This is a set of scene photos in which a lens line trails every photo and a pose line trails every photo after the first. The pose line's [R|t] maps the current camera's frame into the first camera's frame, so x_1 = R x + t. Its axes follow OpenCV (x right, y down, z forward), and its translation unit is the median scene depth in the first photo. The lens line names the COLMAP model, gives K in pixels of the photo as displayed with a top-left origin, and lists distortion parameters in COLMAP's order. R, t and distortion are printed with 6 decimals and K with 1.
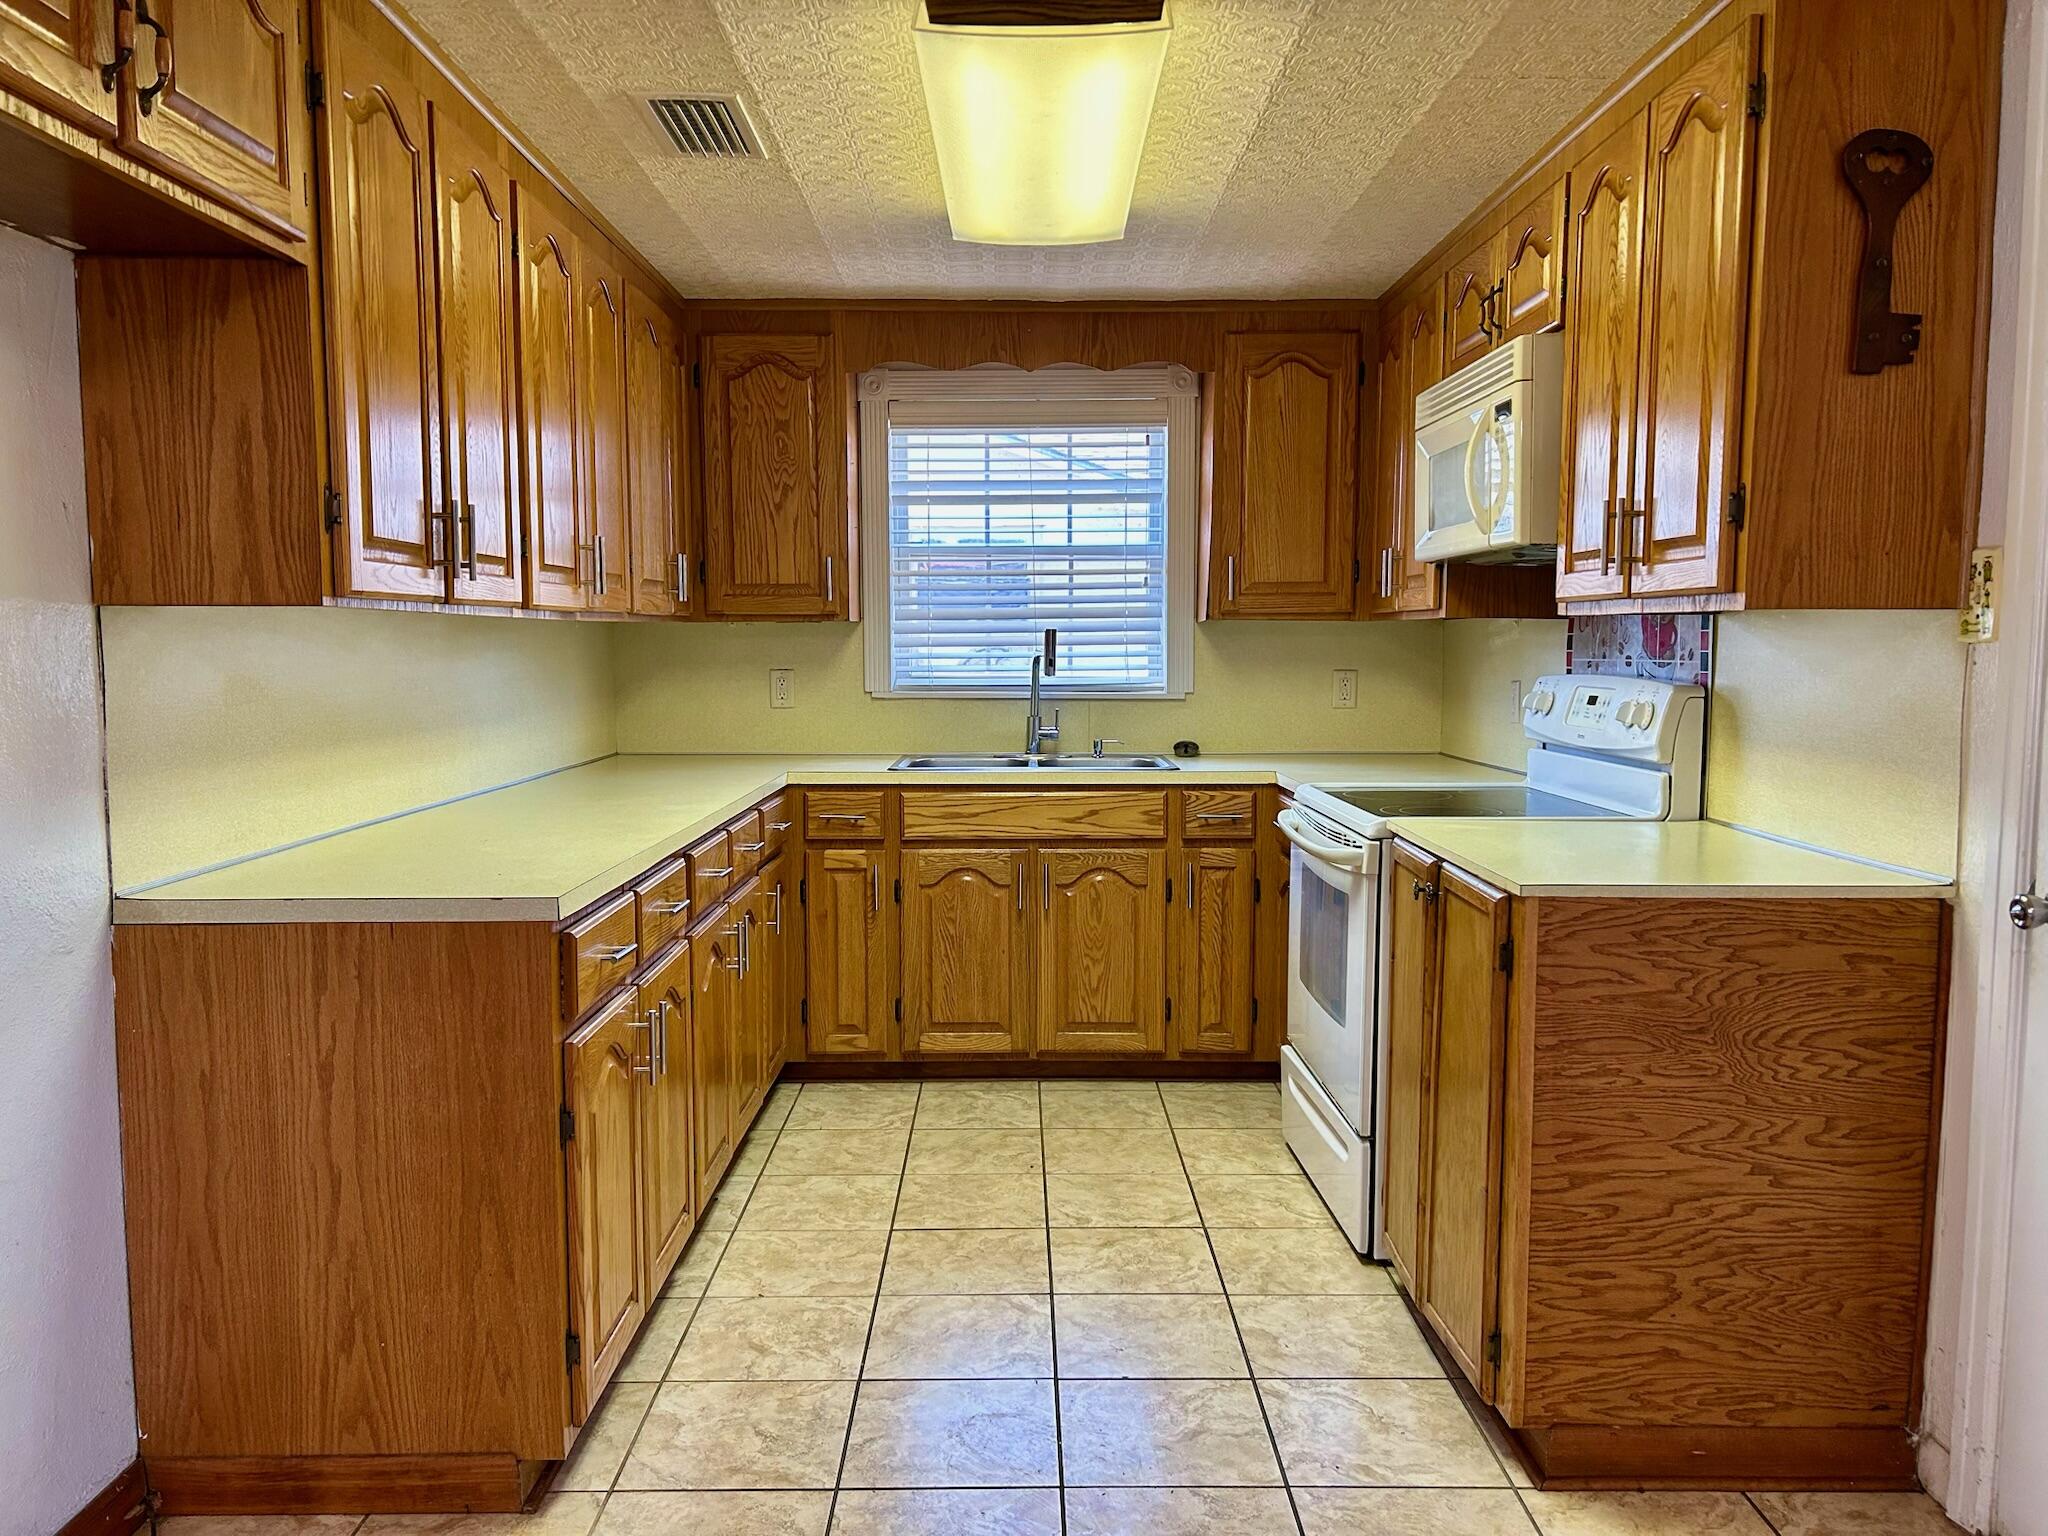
lens RADIAL K [[1527.1, 0, 1021.7], [0, 1527.1, 772.9], [0, 0, 1]] dist [0.057941, -0.062934]
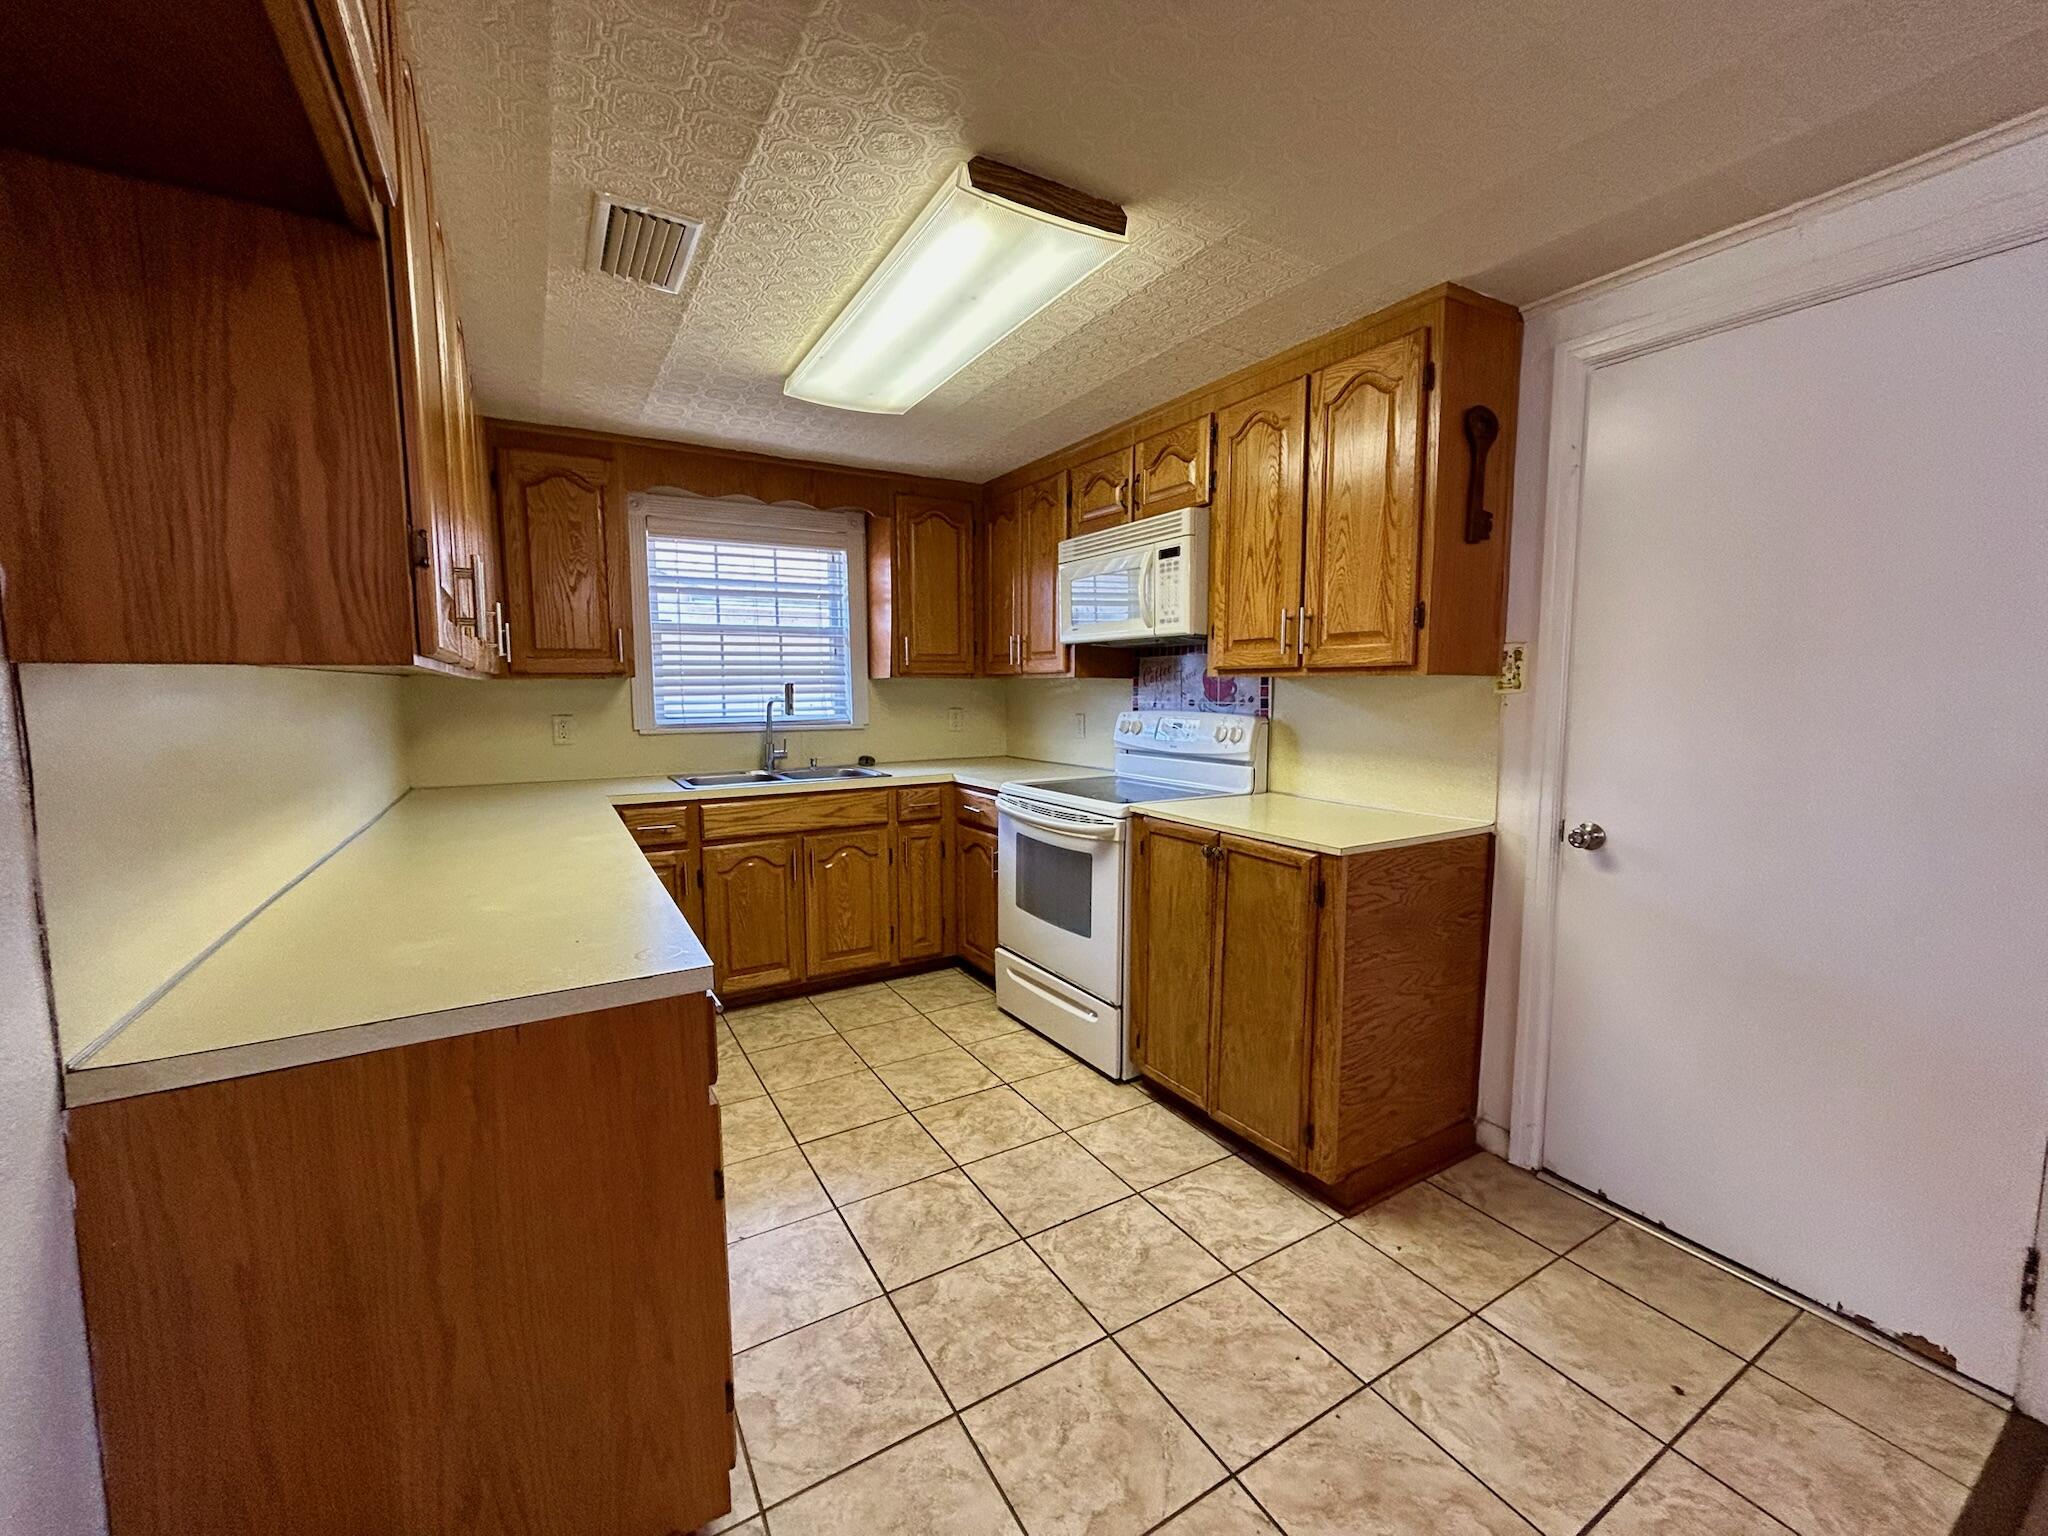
lens RADIAL K [[822.9, 0, 1025.6], [0, 822.9, 763.6], [0, 0, 1]] dist [-0.005177, 0.001051]
pose [[0.861126, -0.051153, 0.505811, -0.273504], [0.047899, 0.998663, 0.019449, -0.033660], [-0.506130, 0.007480, 0.862425, 0.315334]]
